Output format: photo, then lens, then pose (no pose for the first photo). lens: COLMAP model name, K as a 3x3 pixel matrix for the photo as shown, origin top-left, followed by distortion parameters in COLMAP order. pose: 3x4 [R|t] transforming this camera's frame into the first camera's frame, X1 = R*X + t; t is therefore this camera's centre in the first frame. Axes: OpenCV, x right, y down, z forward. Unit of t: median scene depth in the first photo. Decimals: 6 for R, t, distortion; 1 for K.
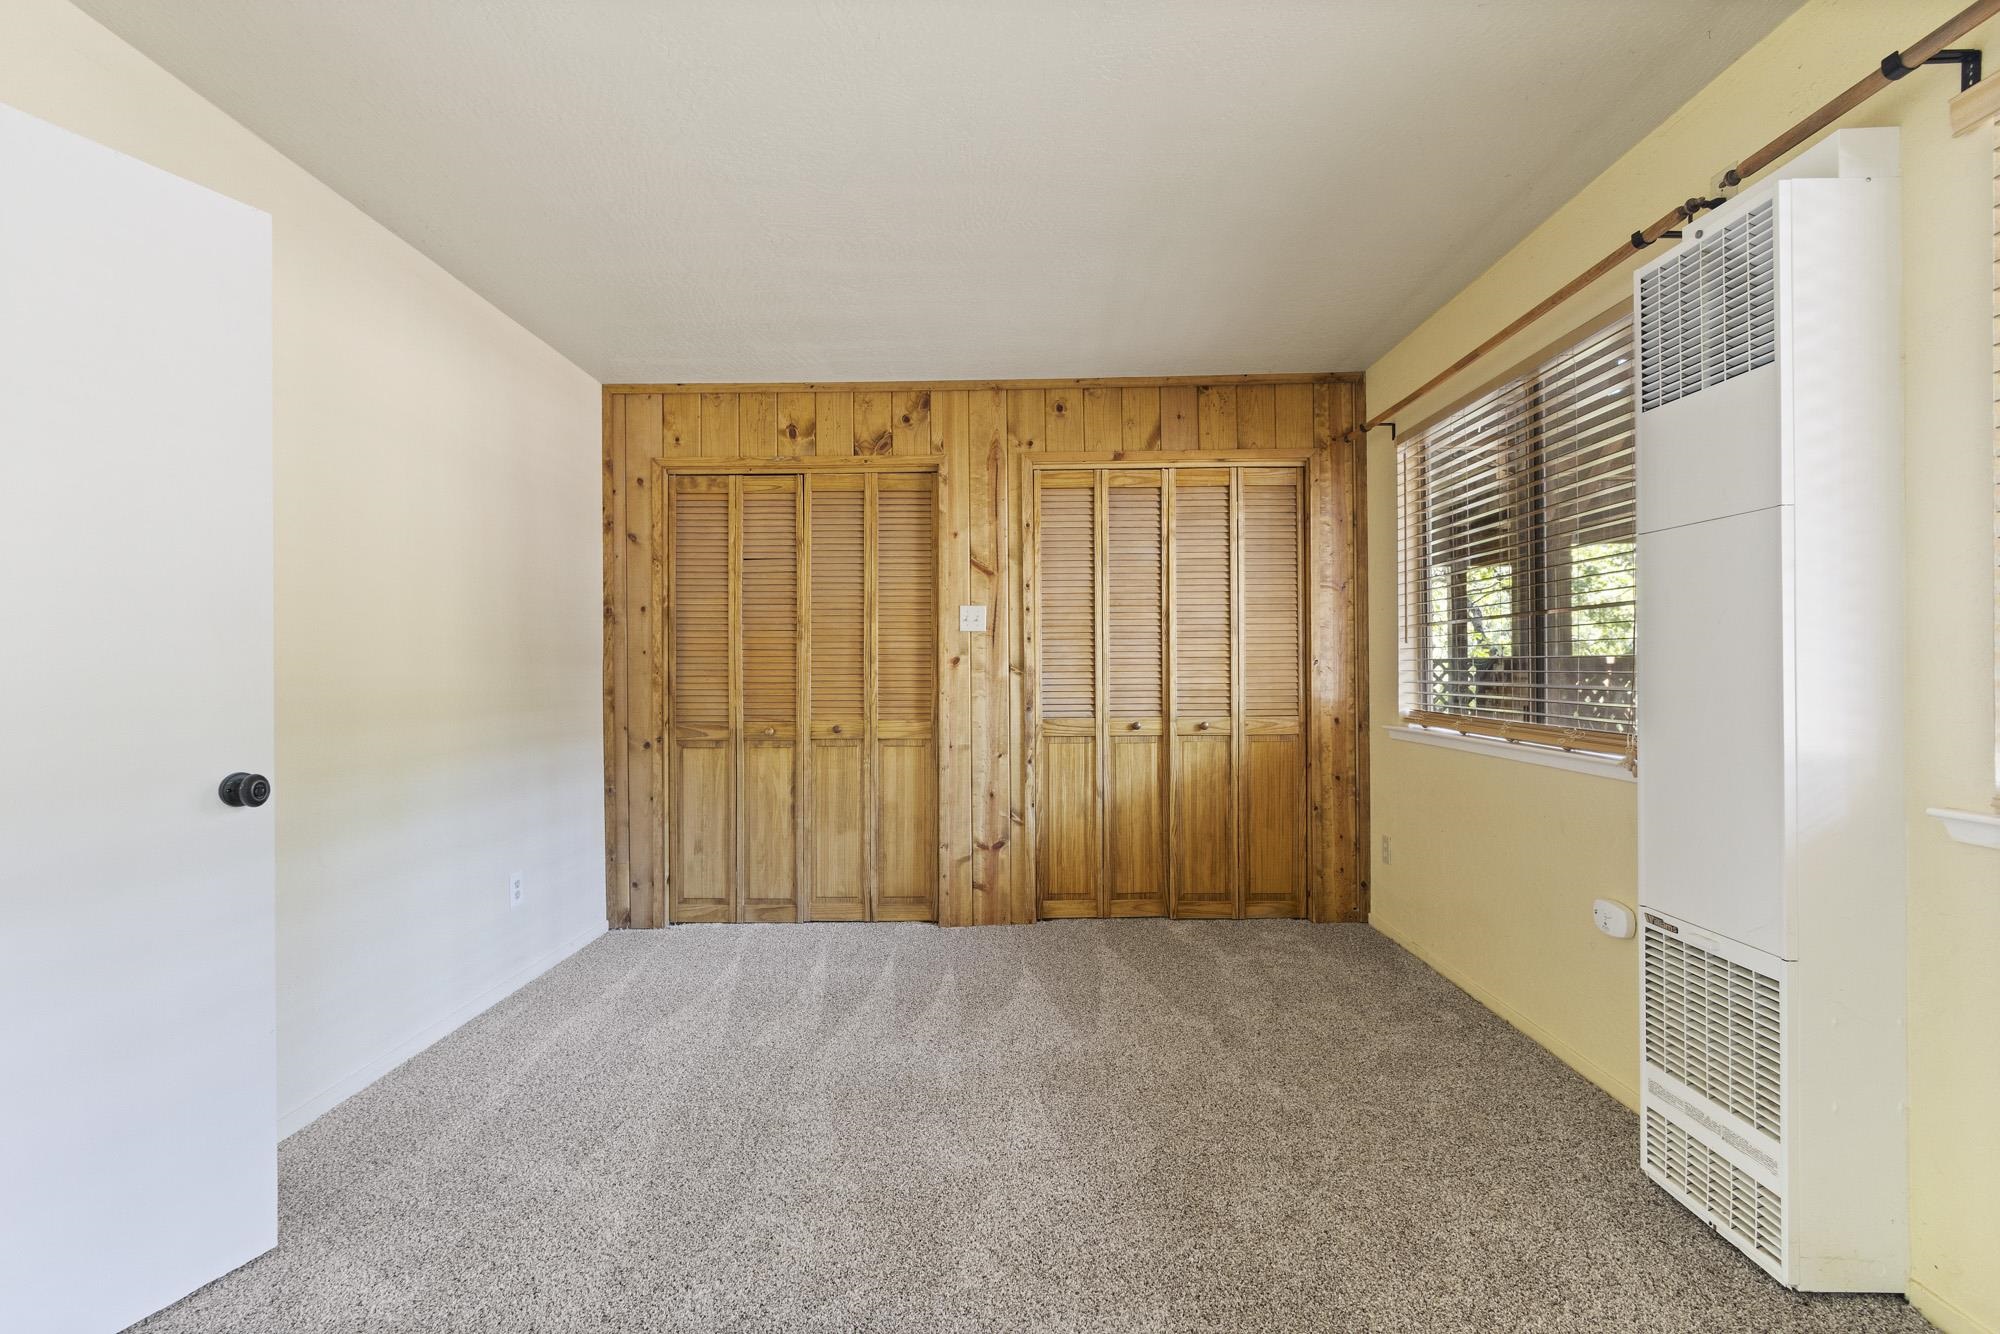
lens RADIAL K [[871.0, 0, 990.7], [0, 871.0, 650.7], [0, 0, 1]] dist [-0.003529, 0.000092]
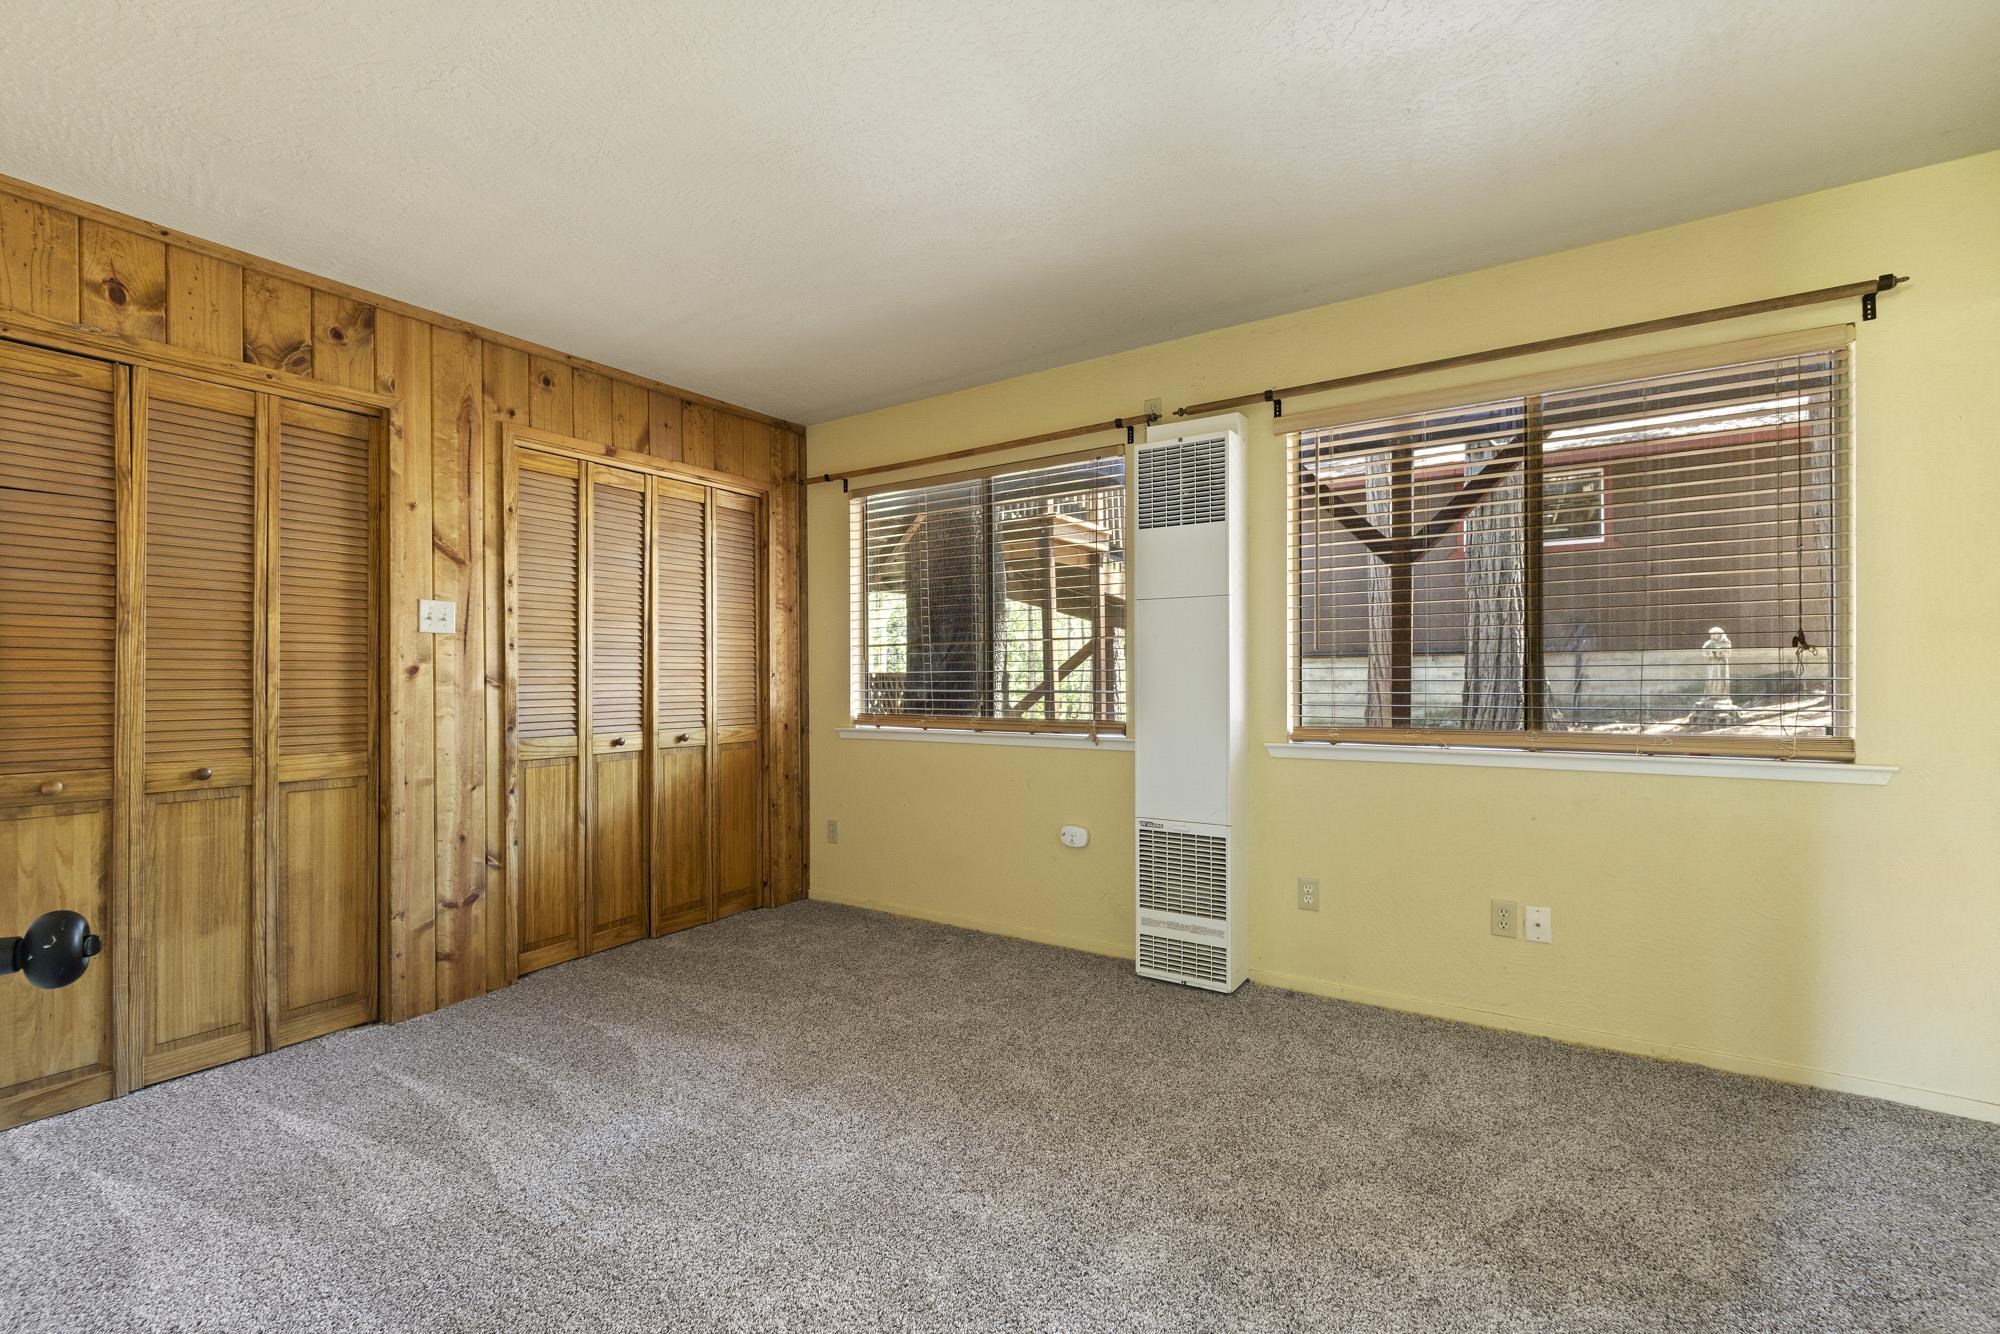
lens RADIAL K [[866.8, 0, 998.7], [0, 866.8, 659.8], [0, 0, 1]] dist [-0.003560, -0.000142]
pose [[0.534737, 0.020627, 0.844767, -0.406914], [-0.013620, 0.999783, -0.015790, 0.007127], [-0.844909, -0.003062, 0.534902, 0.155484]]
